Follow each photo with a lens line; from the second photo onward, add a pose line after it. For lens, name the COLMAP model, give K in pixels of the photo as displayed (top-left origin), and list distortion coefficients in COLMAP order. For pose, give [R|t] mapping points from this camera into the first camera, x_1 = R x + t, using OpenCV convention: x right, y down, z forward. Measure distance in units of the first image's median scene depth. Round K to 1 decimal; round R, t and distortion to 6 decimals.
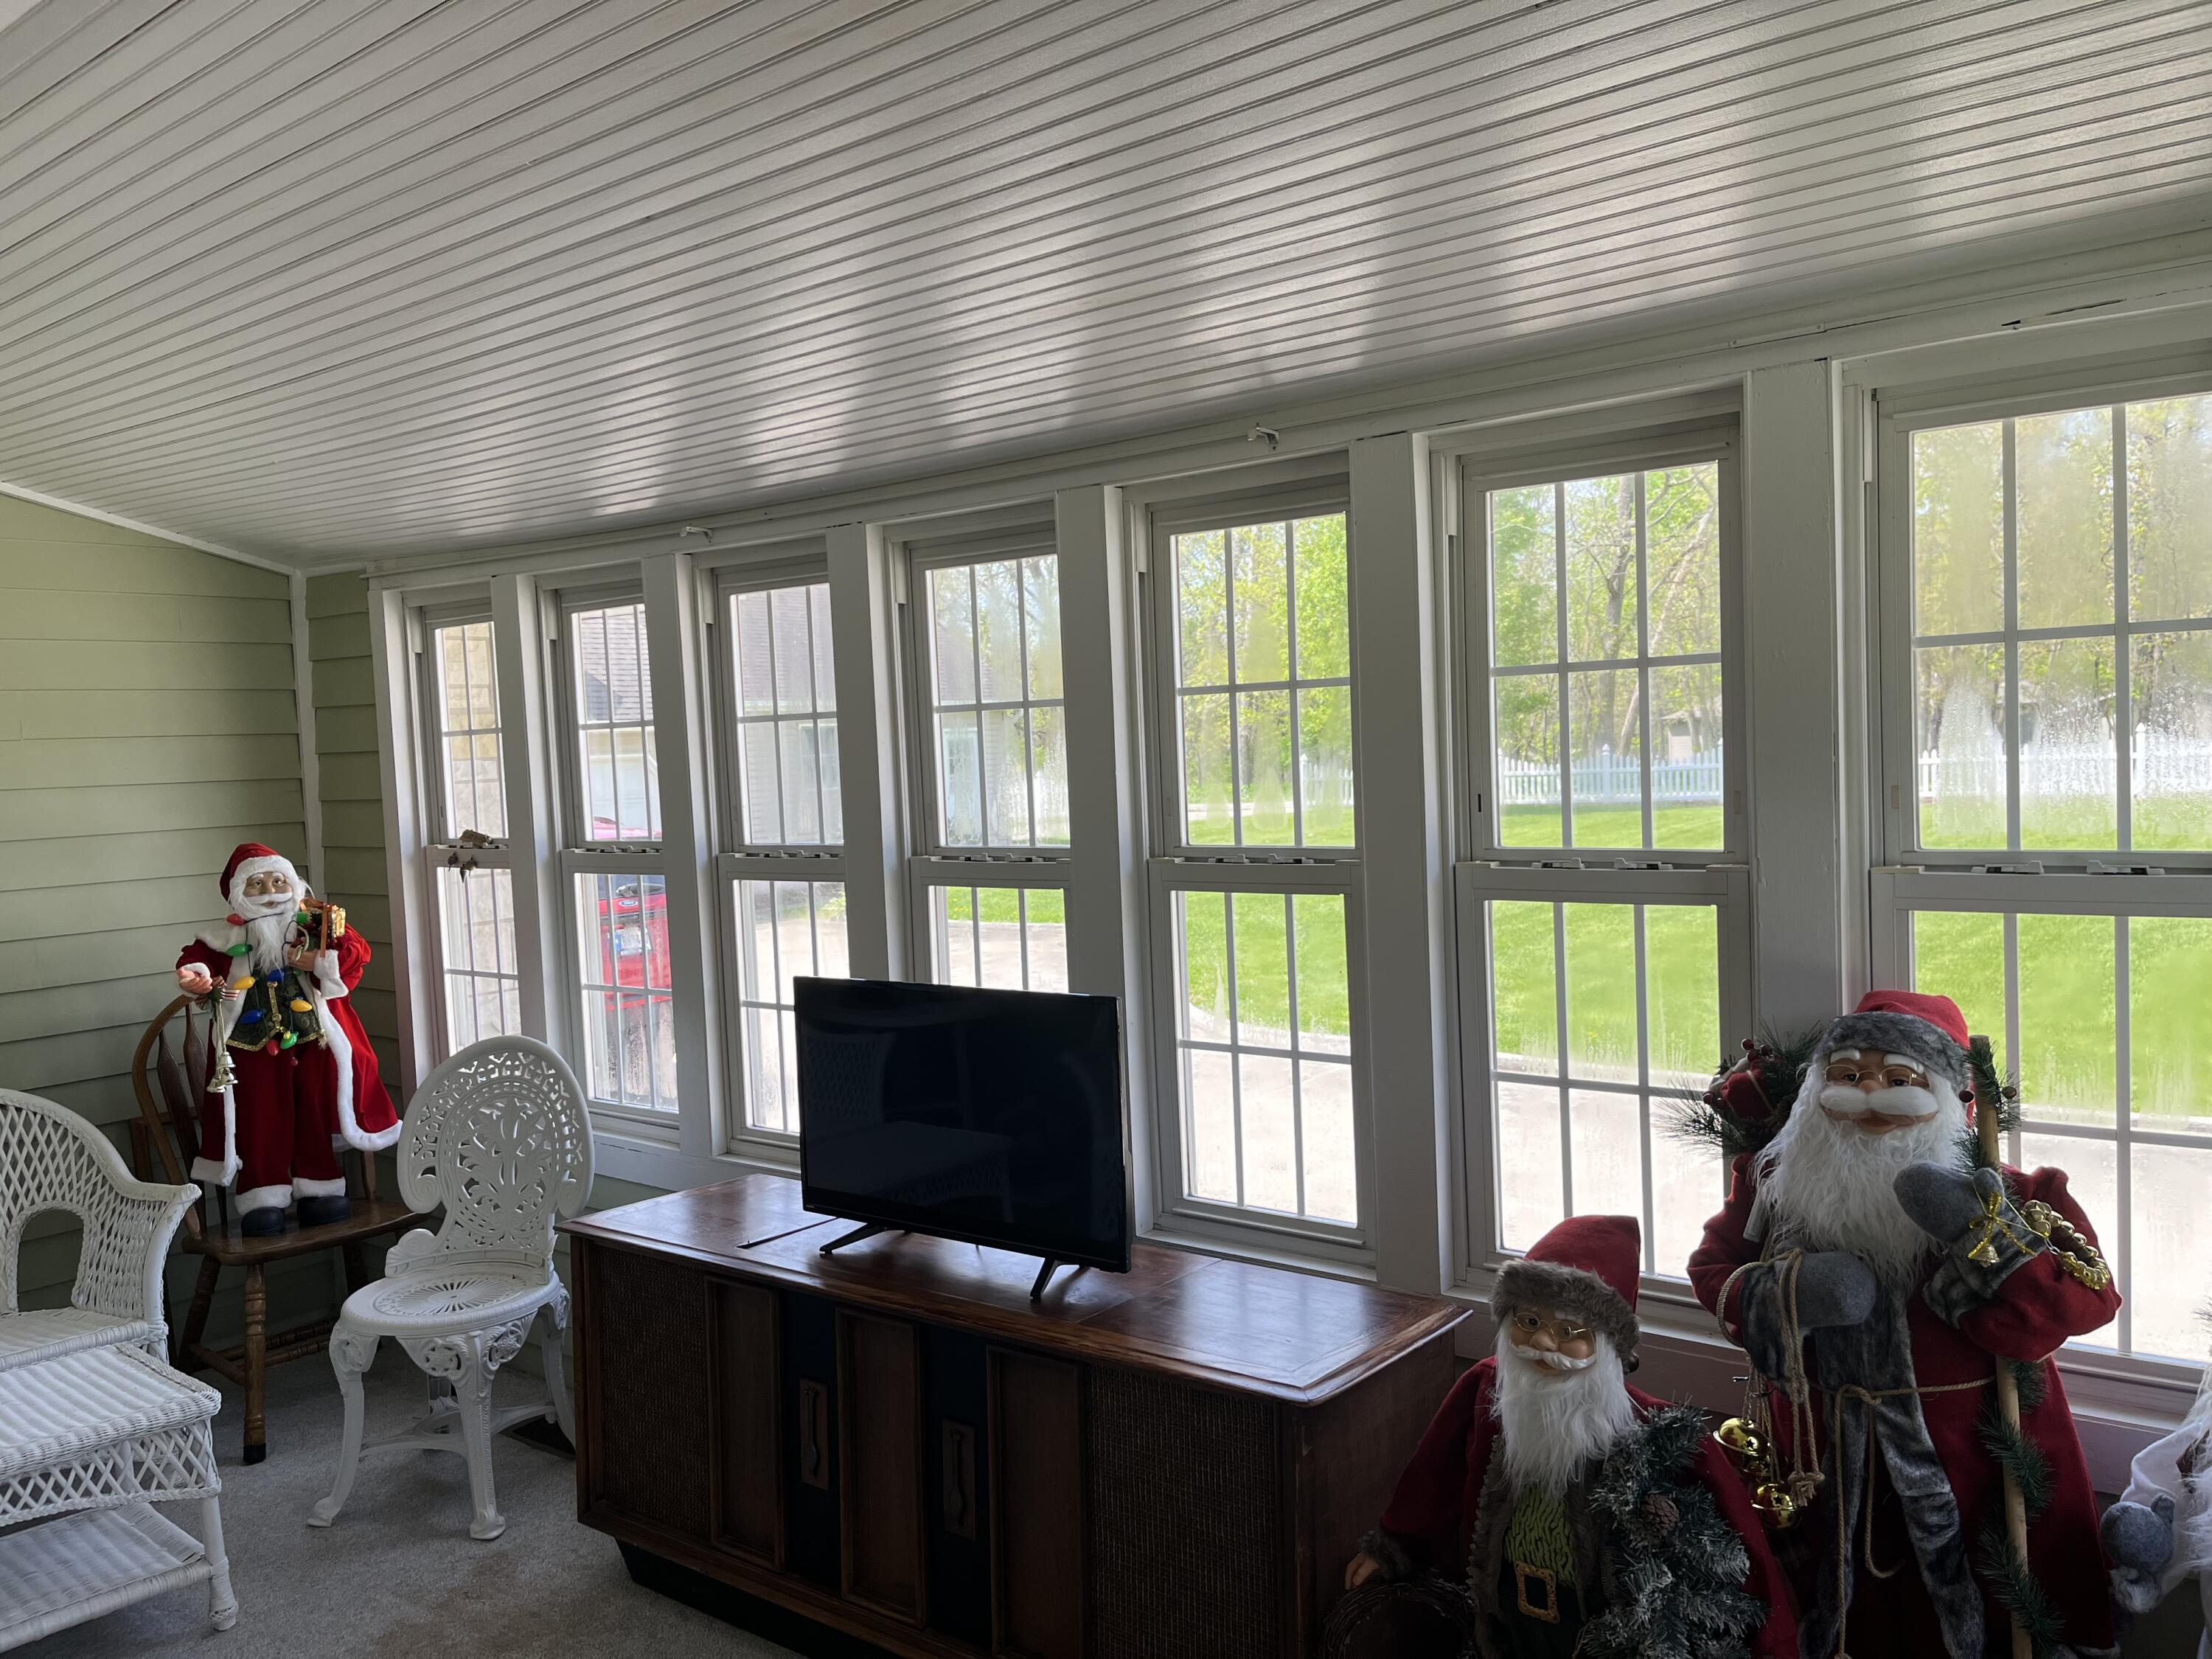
lens RADIAL K [[1662.4, 0, 1093.8], [0, 1662.4, 842.7], [0, 0, 1]] dist [0.065435, -0.084690]
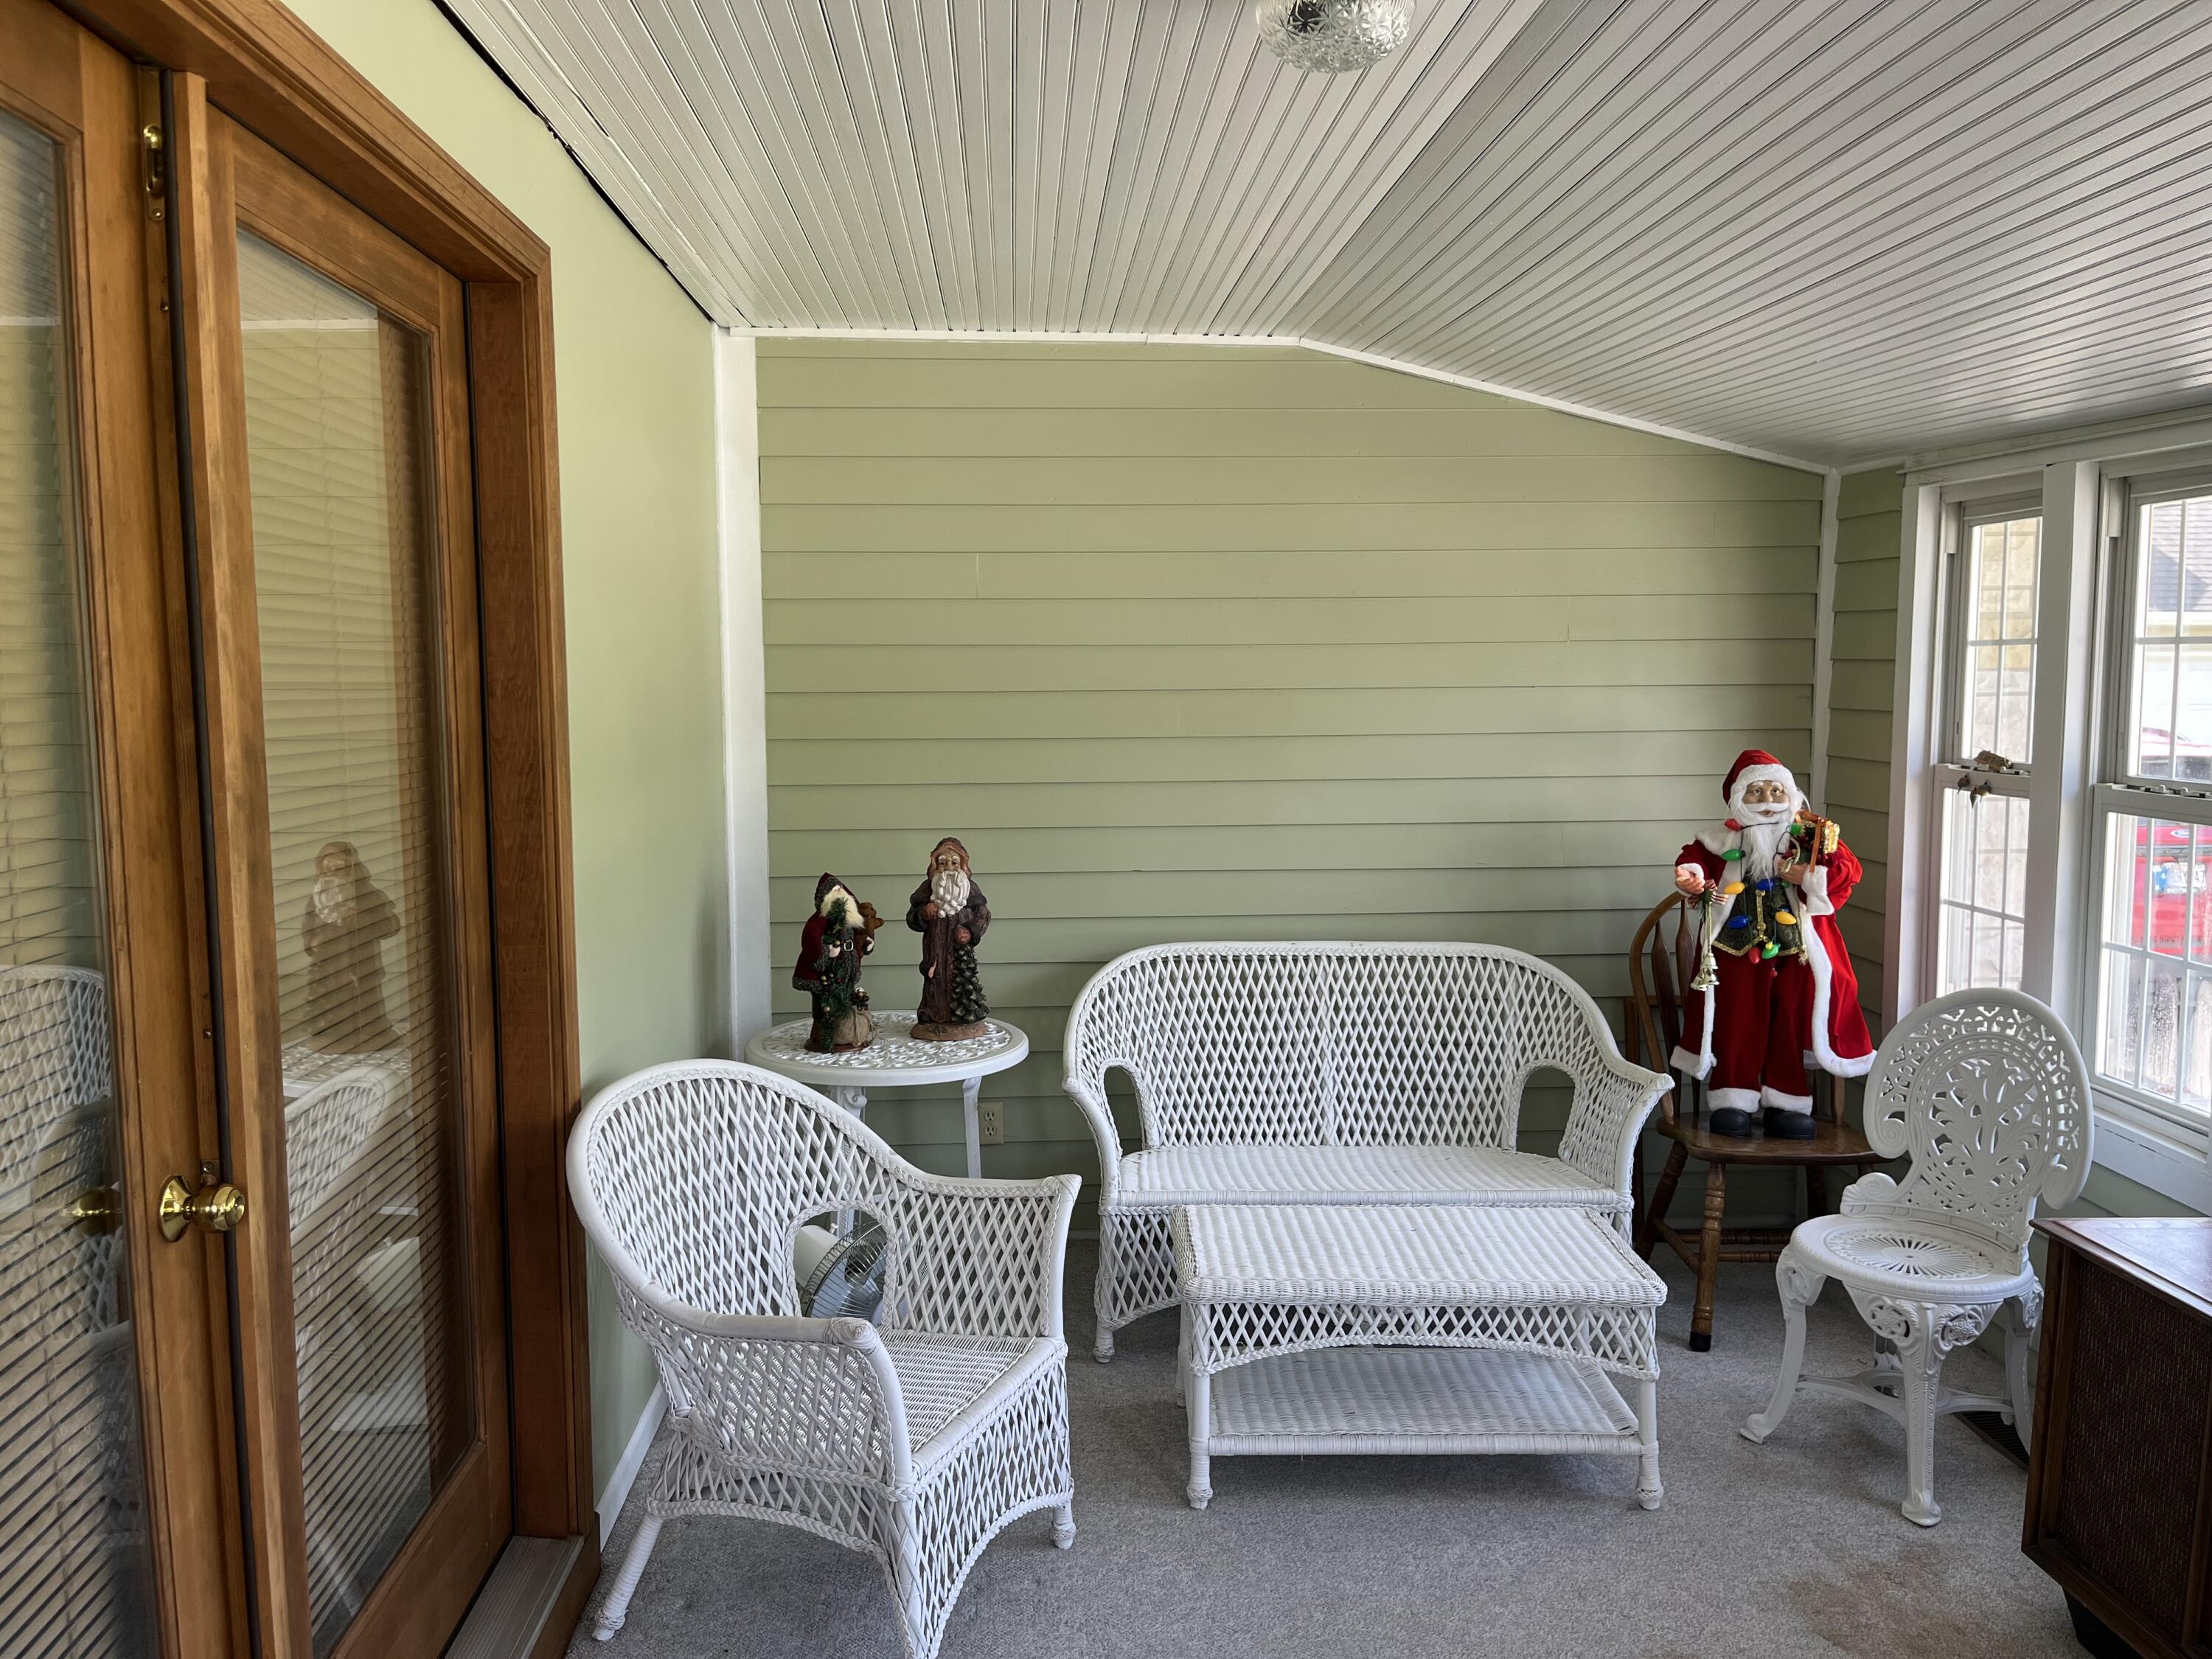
lens RADIAL K [[1662.4, 0, 1114.6], [0, 1662.4, 844.0], [0, 0, 1]] dist [0.065435, -0.084690]
pose [[0.663507, 0.113551, -0.739503, -0.010923], [-0.064090, 0.993409, 0.095034, -0.016410], [0.745420, -0.015661, 0.666411, 0.054728]]
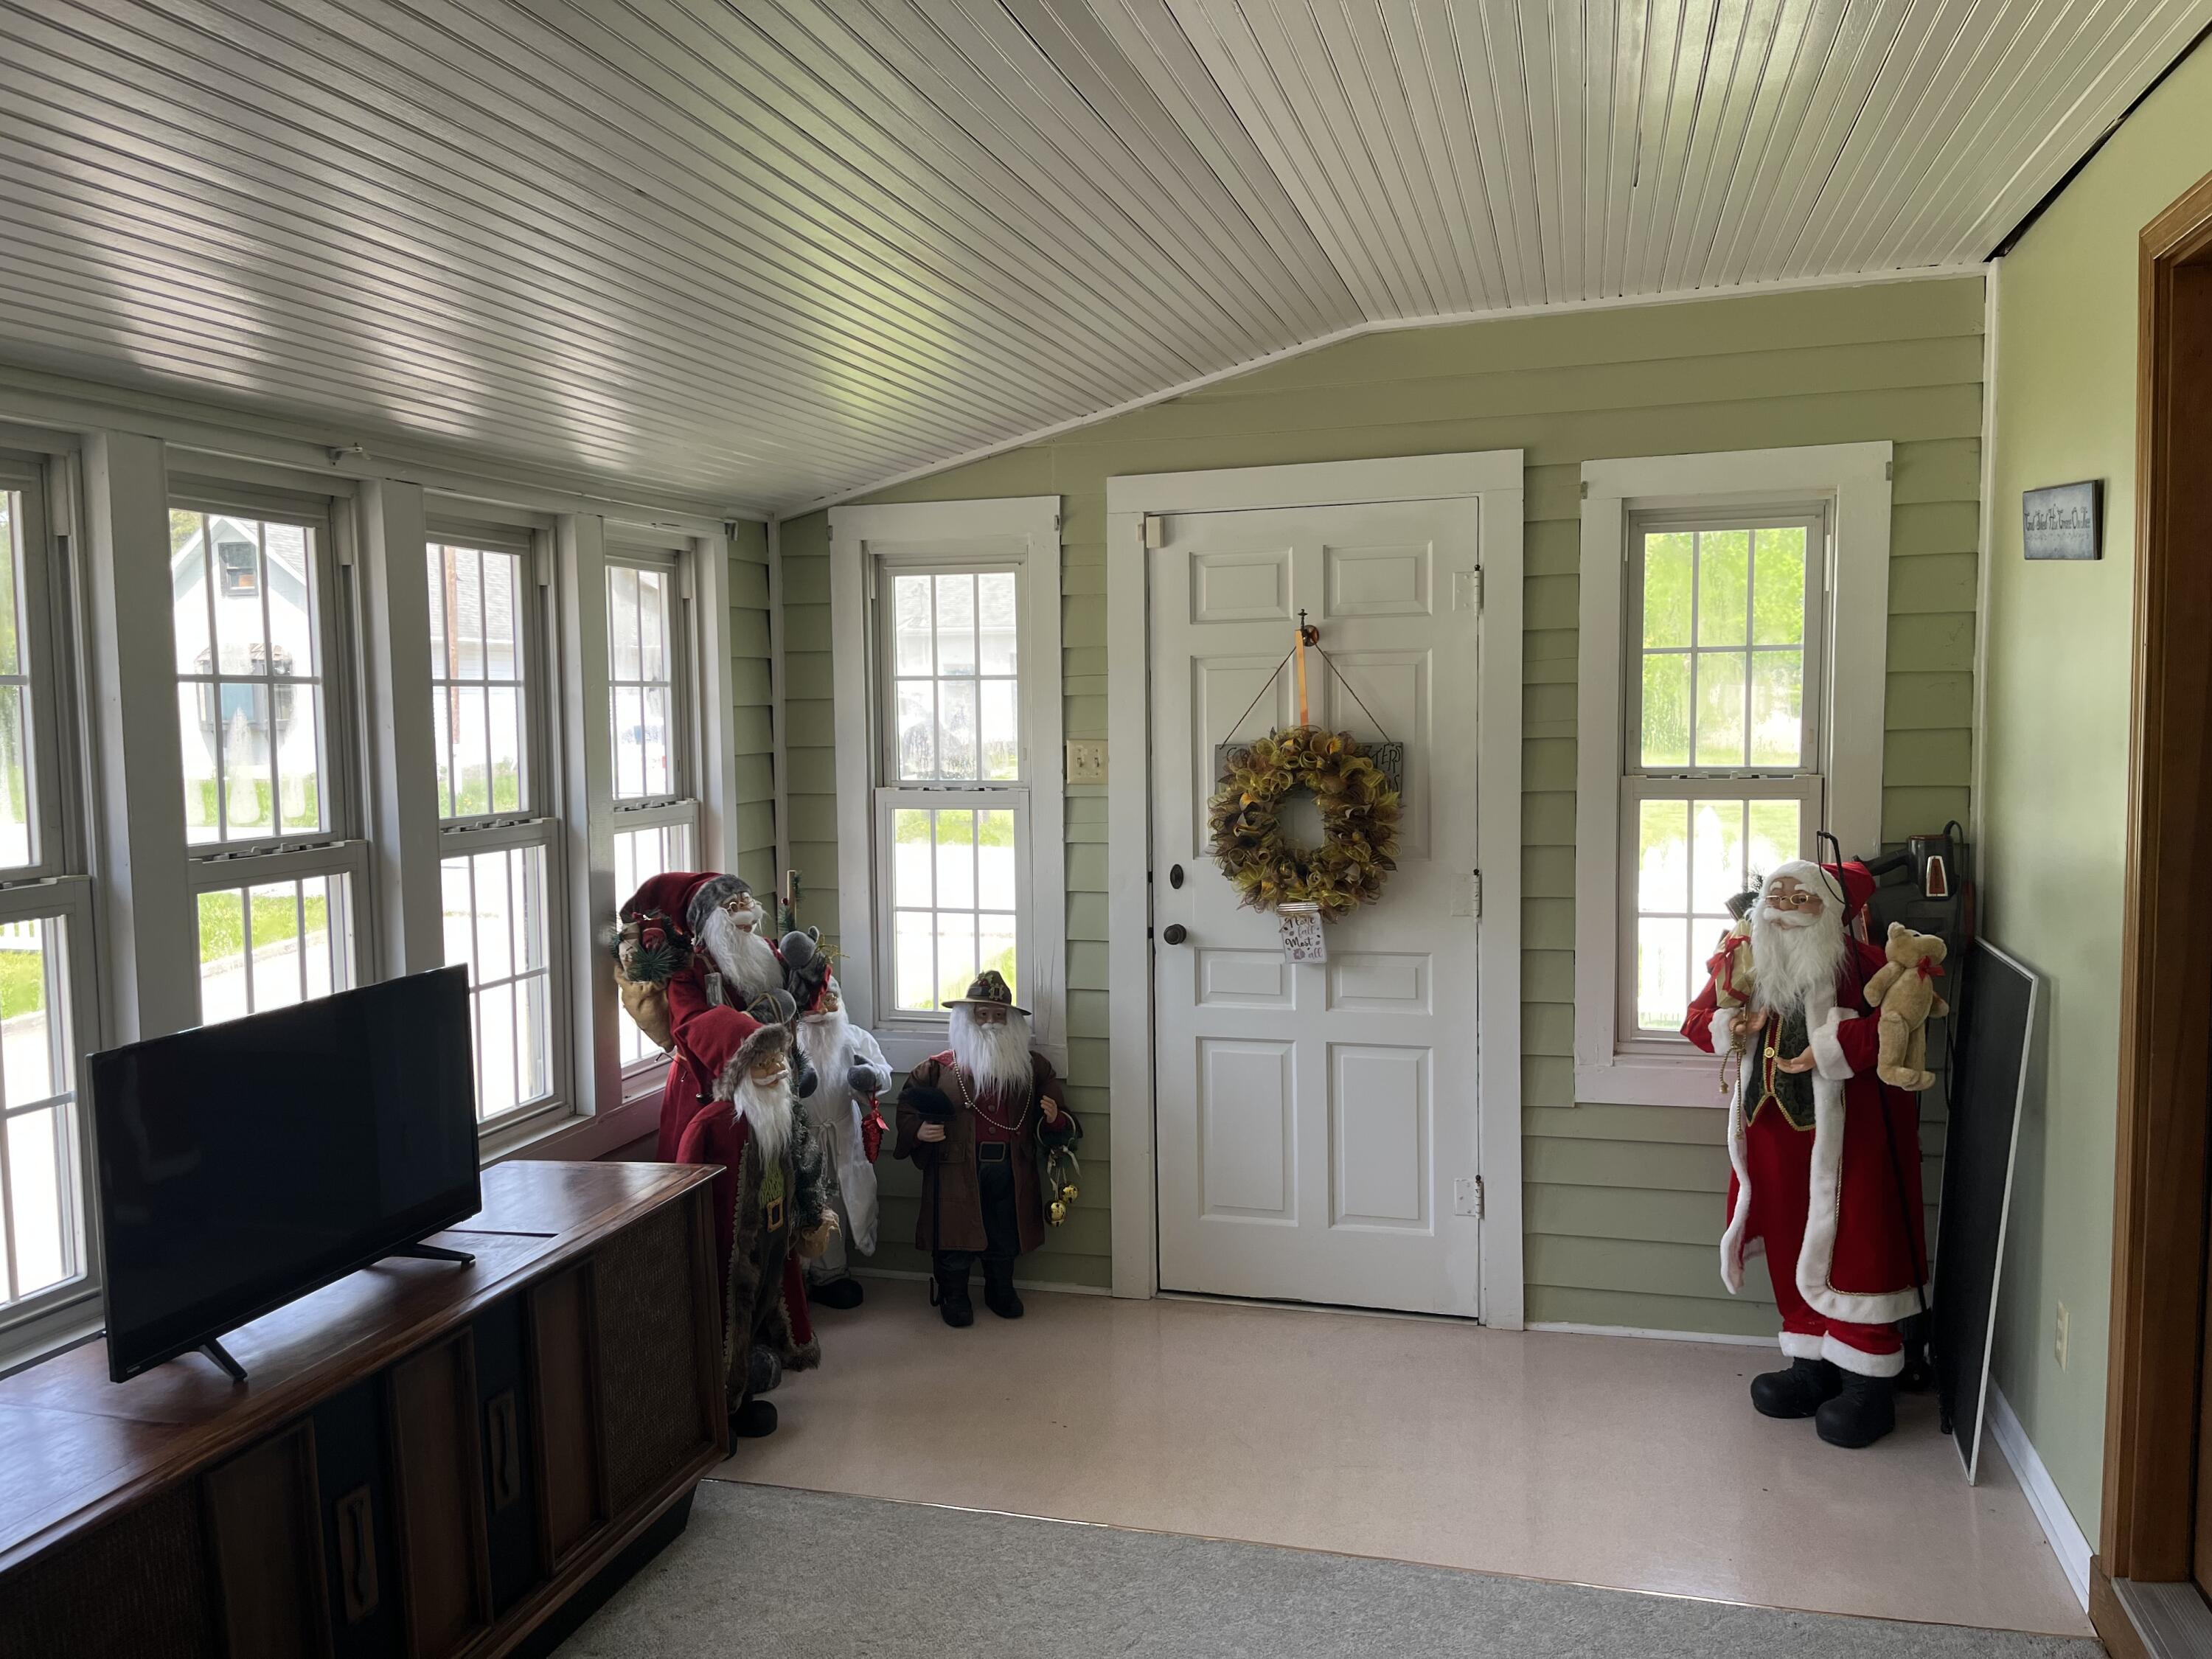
lens RADIAL K [[1662.4, 0, 1105.0], [0, 1662.4, 828.1], [0, 0, 1]] dist [0.065435, -0.084690]
pose [[-0.357154, -0.033341, 0.933450, -0.809927], [0.079012, 0.994702, 0.065760, -0.019570], [-0.930698, 0.097240, -0.352628, 0.741254]]
